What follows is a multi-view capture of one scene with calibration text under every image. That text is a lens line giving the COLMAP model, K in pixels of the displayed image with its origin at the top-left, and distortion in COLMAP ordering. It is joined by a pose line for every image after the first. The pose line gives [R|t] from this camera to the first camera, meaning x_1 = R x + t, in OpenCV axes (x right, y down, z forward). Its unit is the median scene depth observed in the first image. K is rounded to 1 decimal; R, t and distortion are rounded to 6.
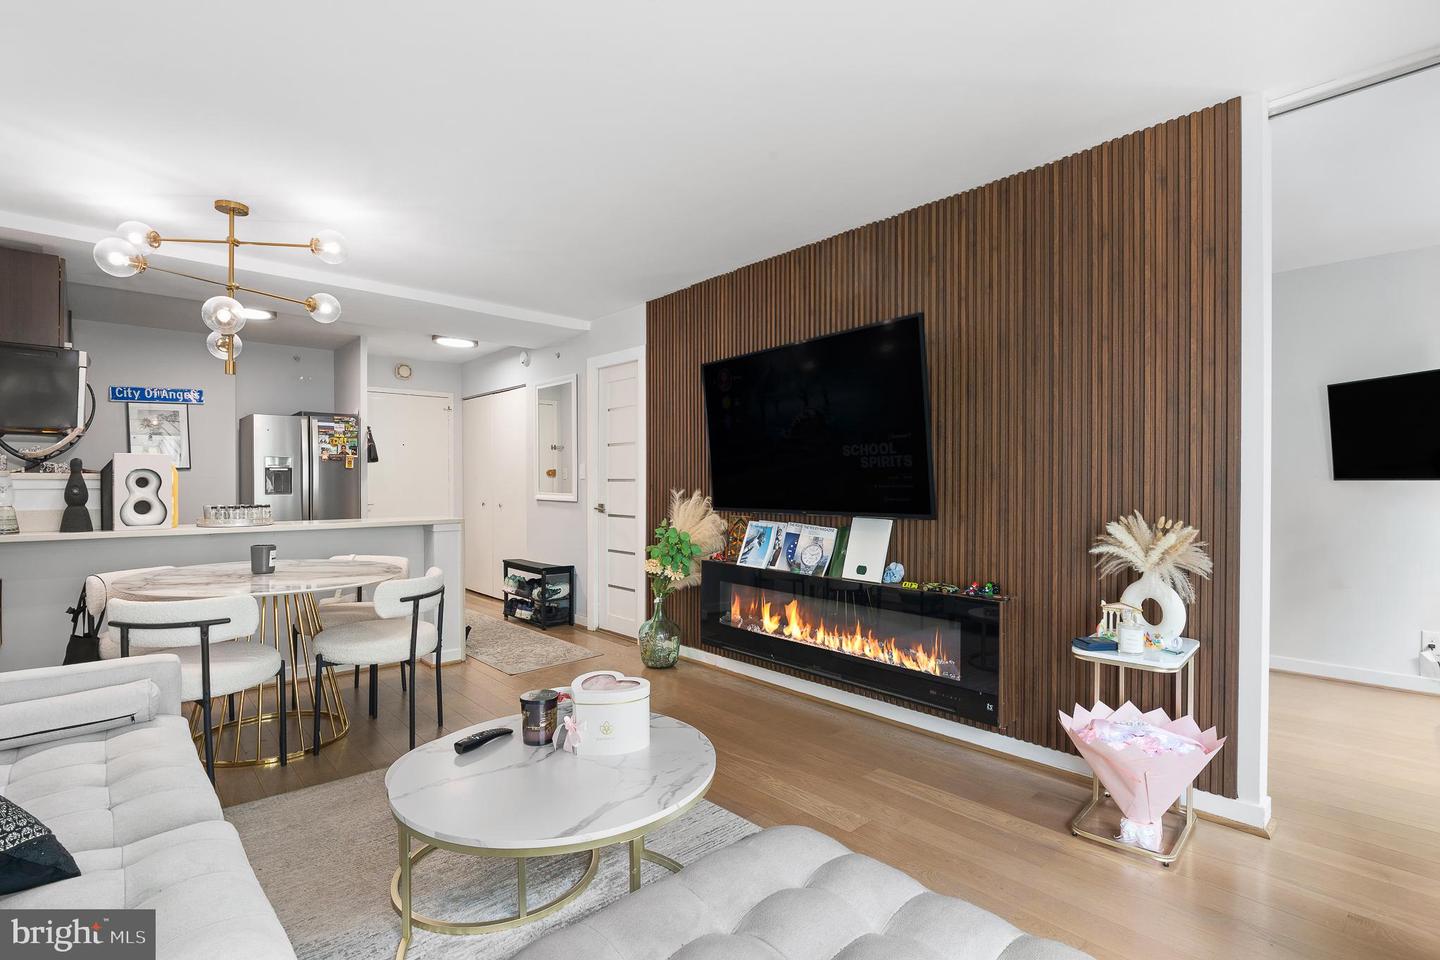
lens RADIAL K [[688.4, 0, 717.6], [0, 688.4, 488.0], [0, 0, 1]] dist [-0.000782, -0.022014]
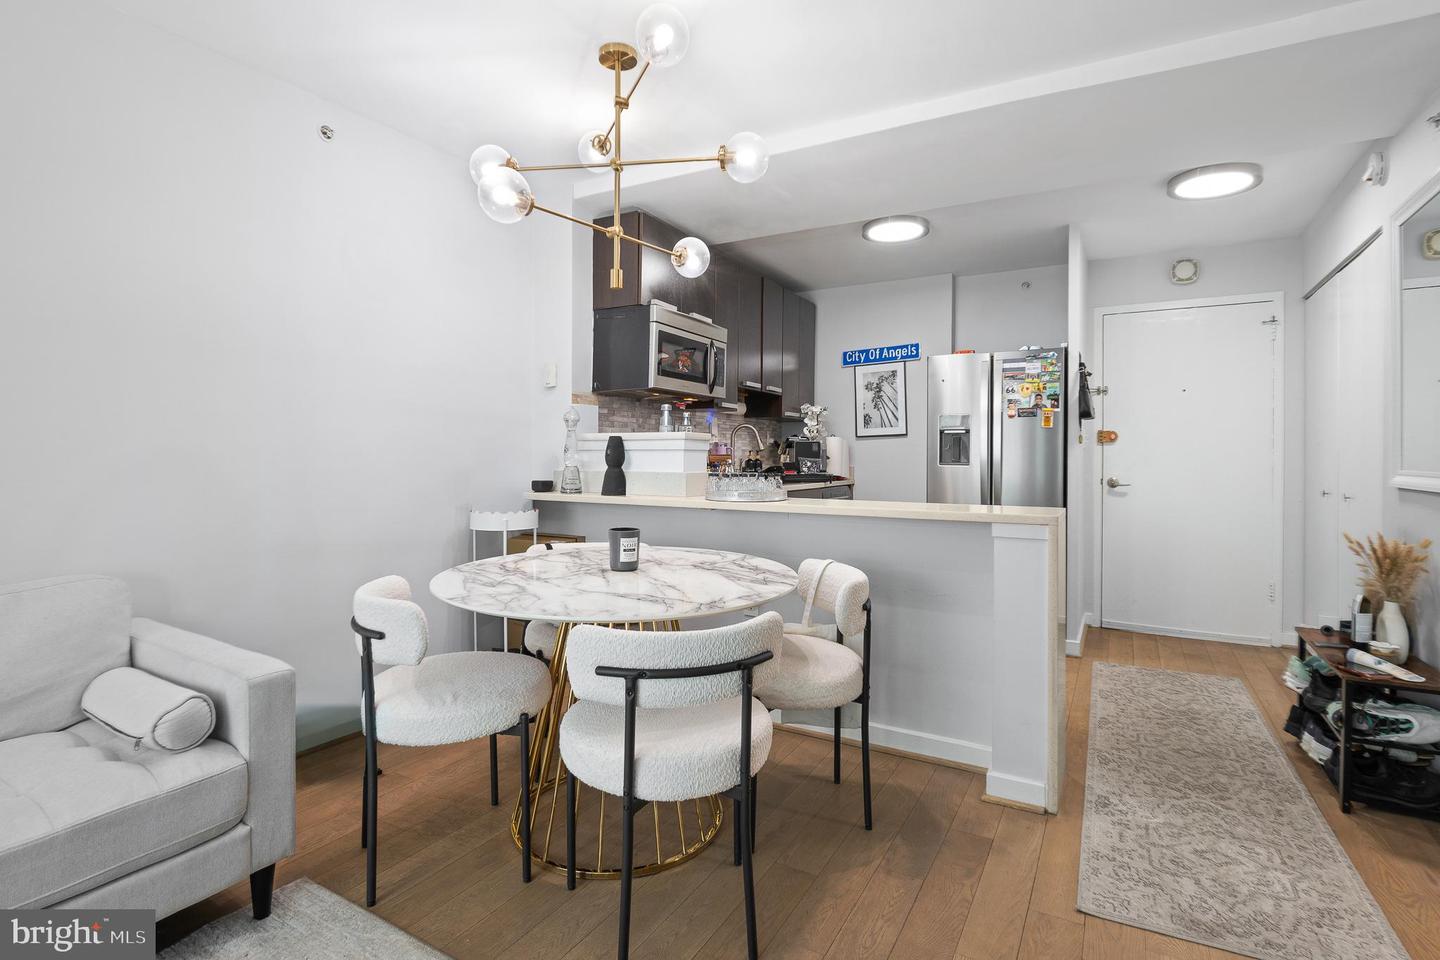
lens RADIAL K [[708.7, 0, 737.5], [0, 708.7, 458.6], [0, 0, 1]] dist [0.001713, -0.009222]
pose [[0.317348, 0.003537, -0.948302, 0.022858], [-0.017196, 0.999850, -0.002025, 0.008303], [0.948153, 0.016950, 0.317362, 0.531873]]
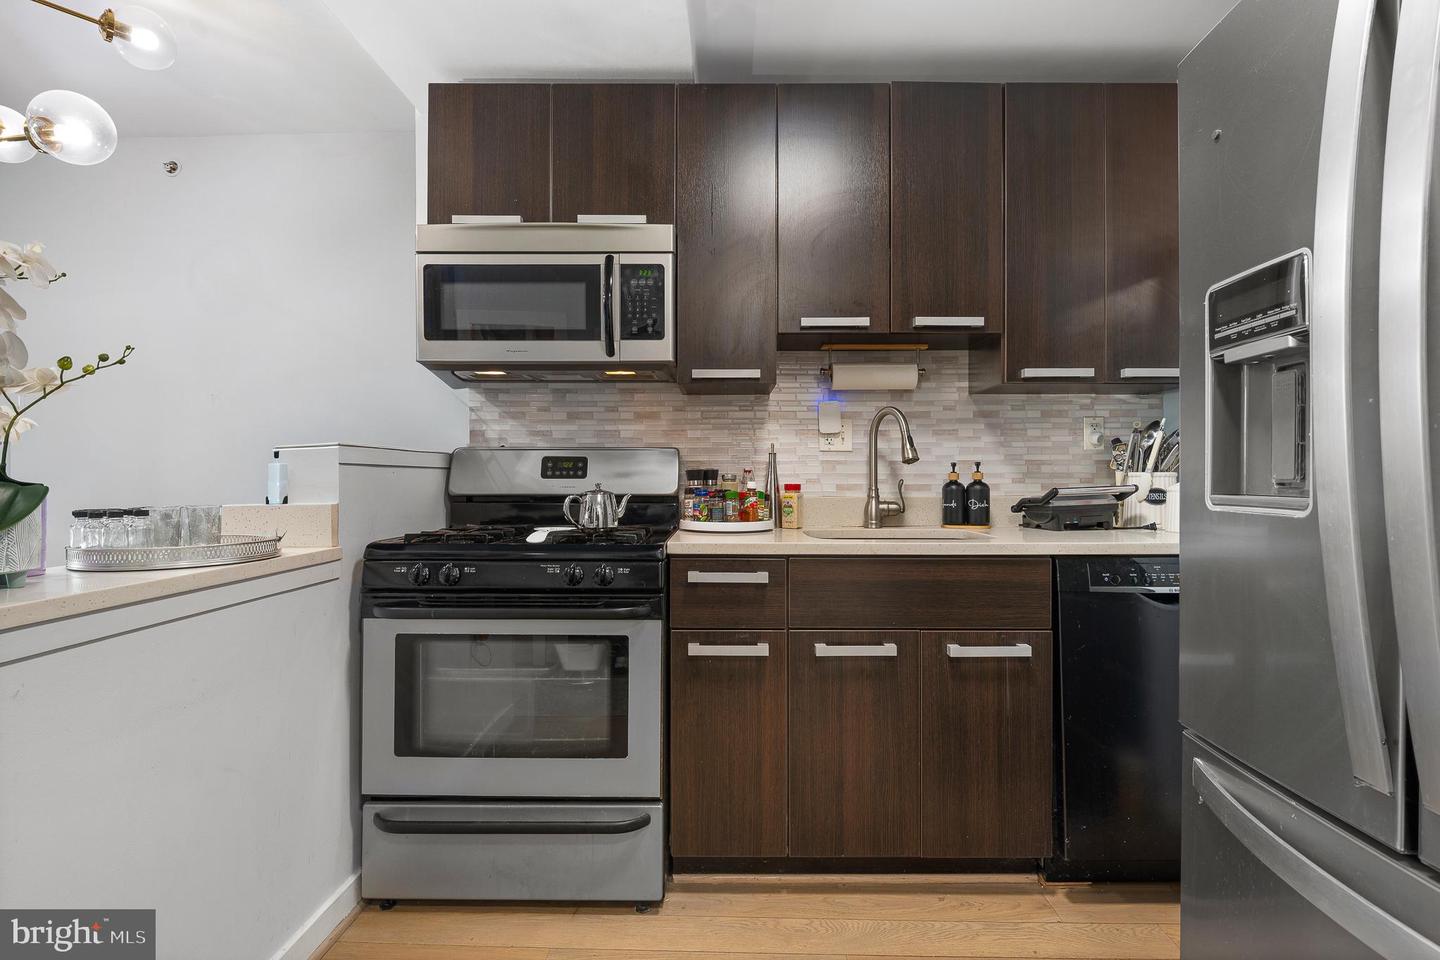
lens RADIAL K [[682.0, 0, 723.1], [0, 682.0, 474.3], [0, 0, 1]] dist [-0.002239, -0.008609]
pose [[-0.688289, -0.005727, -0.725414, -0.471230], [-0.007359, 0.999973, -0.000912, 0.005607], [0.725399, 0.004711, -0.688312, 1.062014]]
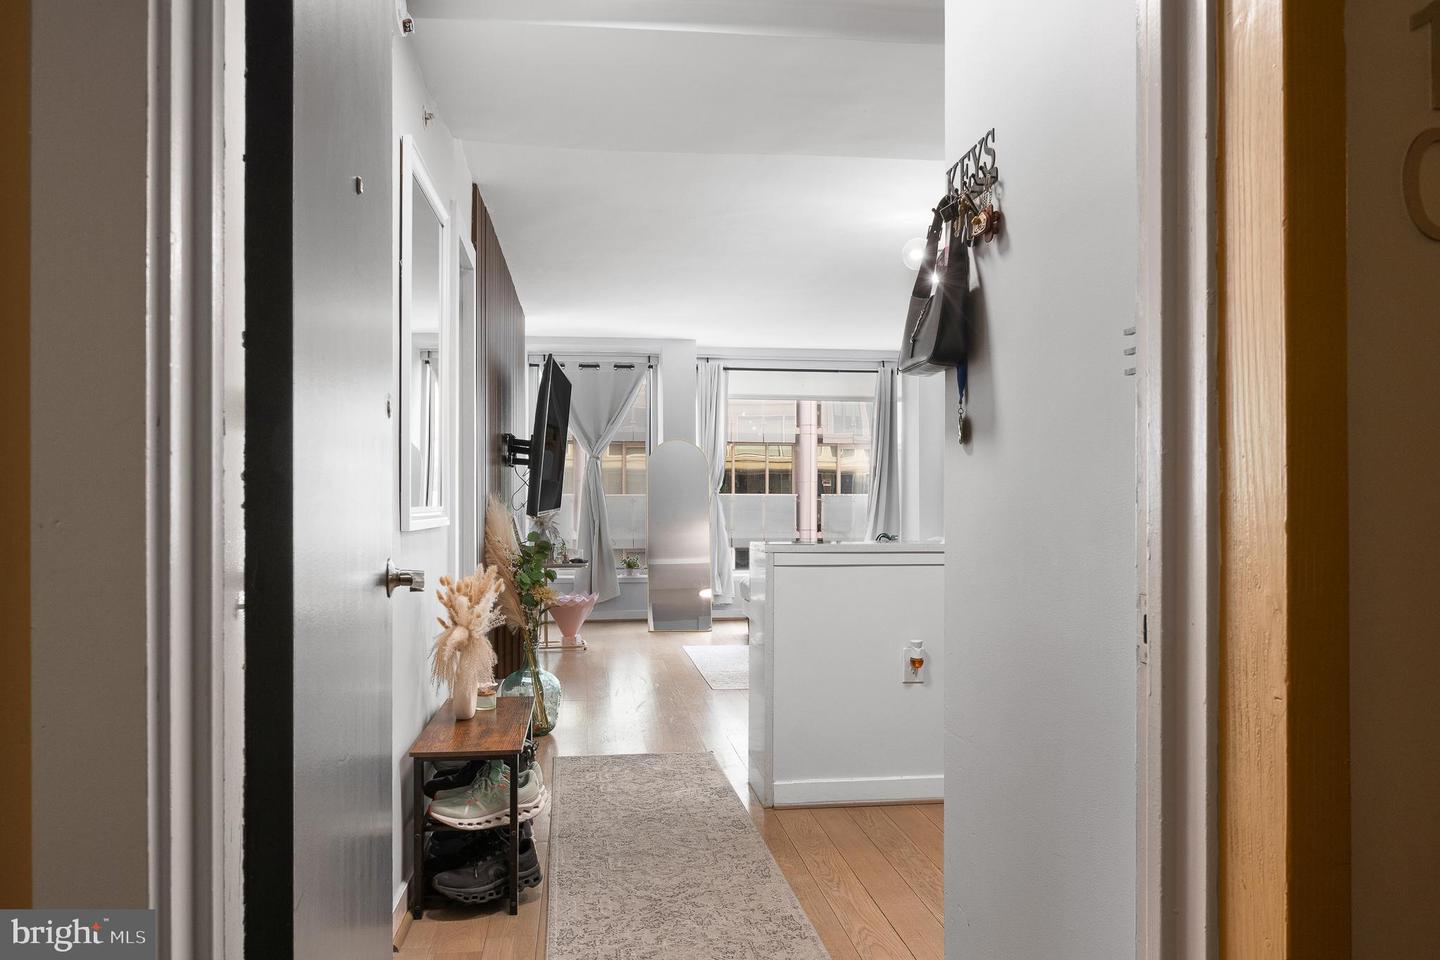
lens RADIAL K [[1021.0, 0, 716.1], [0, 1021.0, 493.2], [0, 0, 1]] dist [0.000664, -0.000762]
pose [[-0.811645, 0.001602, 0.584149, -0.746938], [0.002850, 0.999995, 0.001218, 0.004225], [-0.584144, 0.002654, -0.811646, 1.486823]]
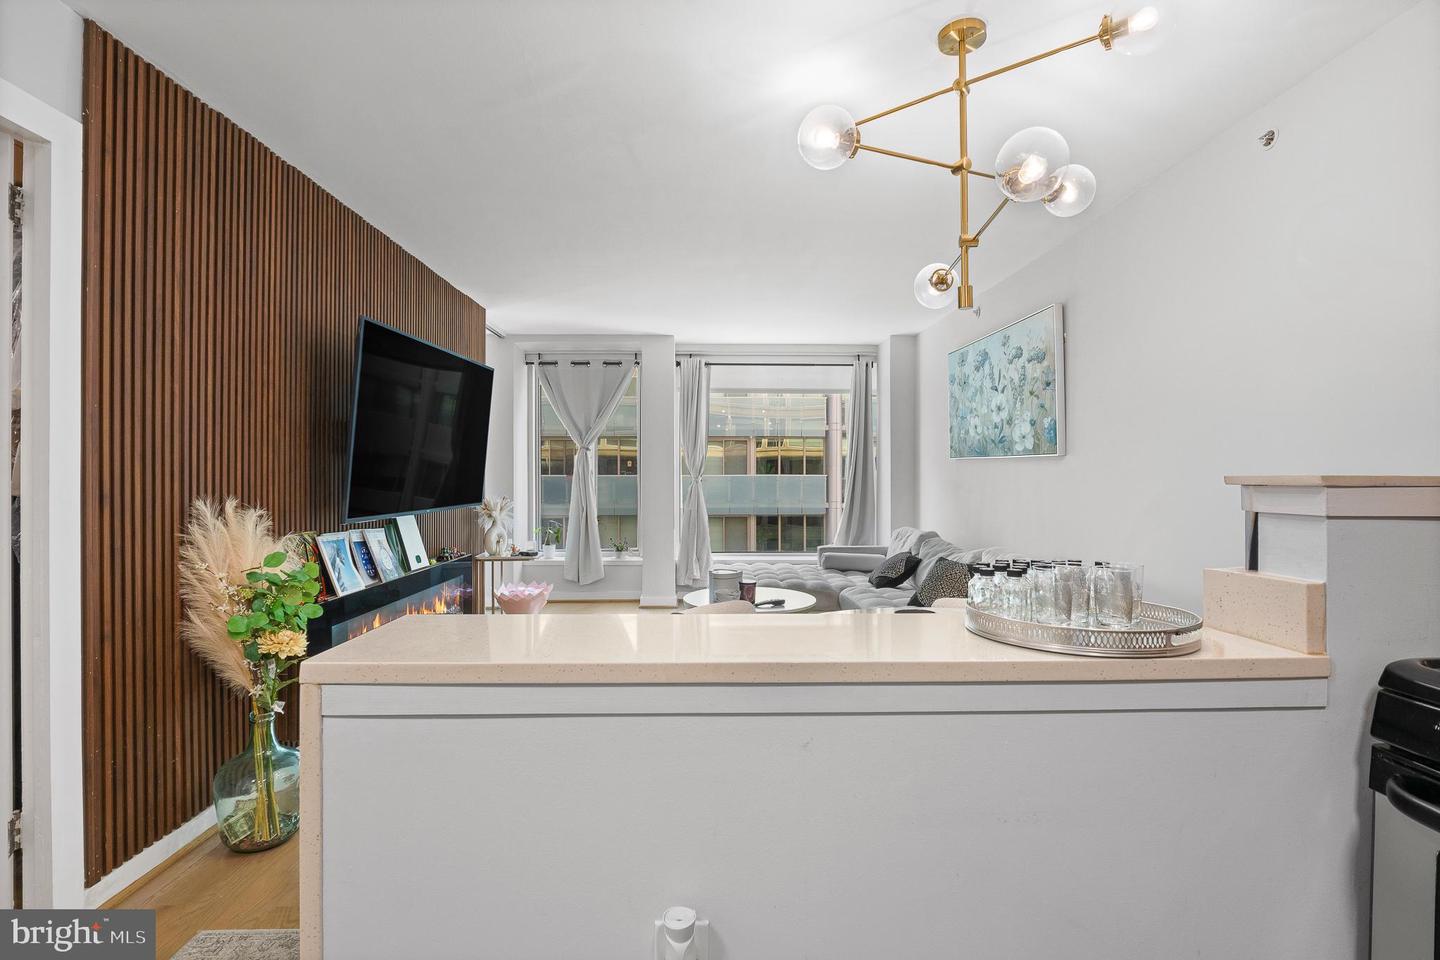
lens RADIAL K [[682.0, 0, 723.1], [0, 682.0, 474.3], [0, 0, 1]] dist [-0.002239, -0.008609]
pose [[-0.751229, 0.000367, 0.660041, -0.577421], [0.004434, 0.999980, 0.004491, -0.011913], [-0.660027, 0.006300, -0.751216, 0.965169]]
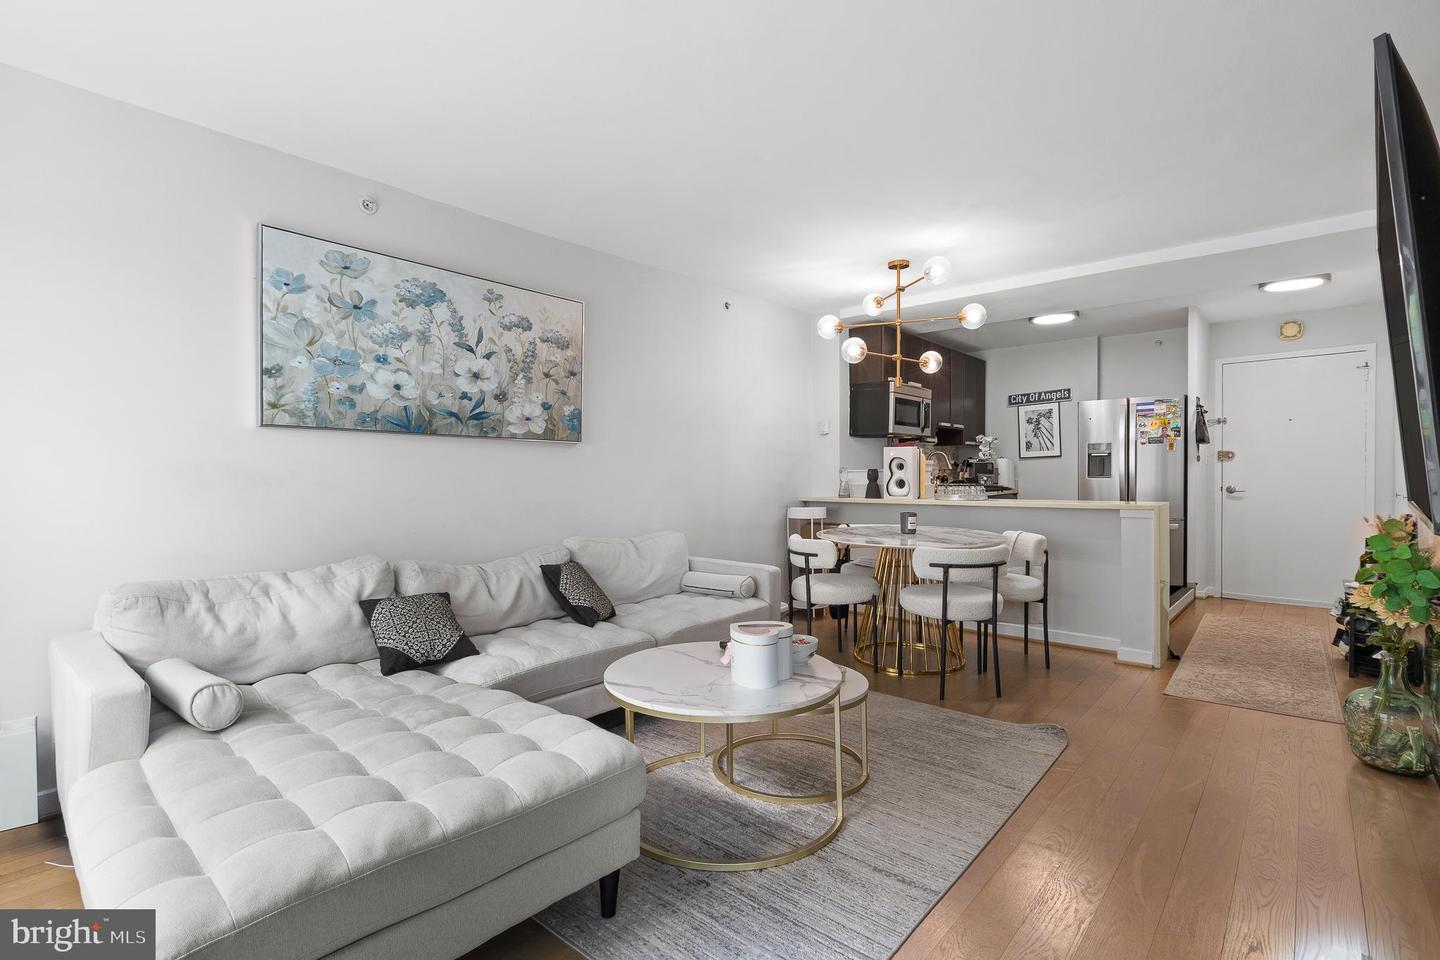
lens RADIAL K [[667.4, 0, 703.7], [0, 667.4, 486.4], [0, 0, 1]] dist [-0.000688, -0.001097]
pose [[0.078252, 0.017094, -0.996787, 0.358034], [-0.003691, 0.999851, 0.016856, 0.007728], [0.996927, 0.002360, 0.078304, 0.302687]]
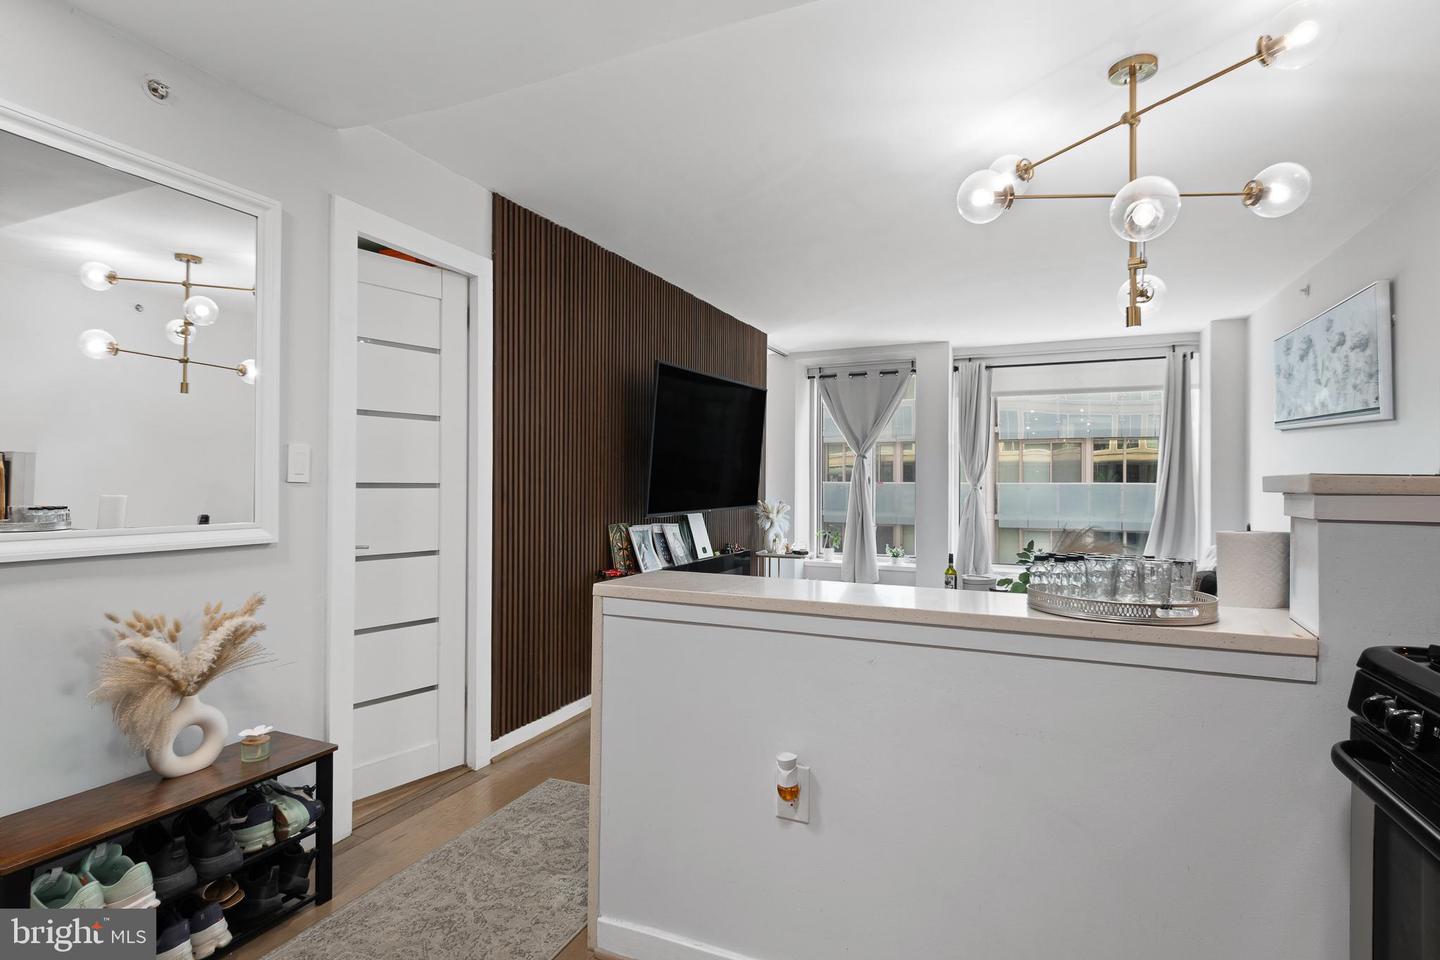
lens RADIAL K [[722.9, 0, 720.0], [0, 722.9, 480.0], [0, 0, 1]] dist [0.021991, -0.018073]
pose [[-0.394754, -0.000749, 0.918787, -0.722437], [0.001815, 0.999997, 0.001595, -0.012207], [-0.918785, 0.002297, -0.394751, 0.985608]]
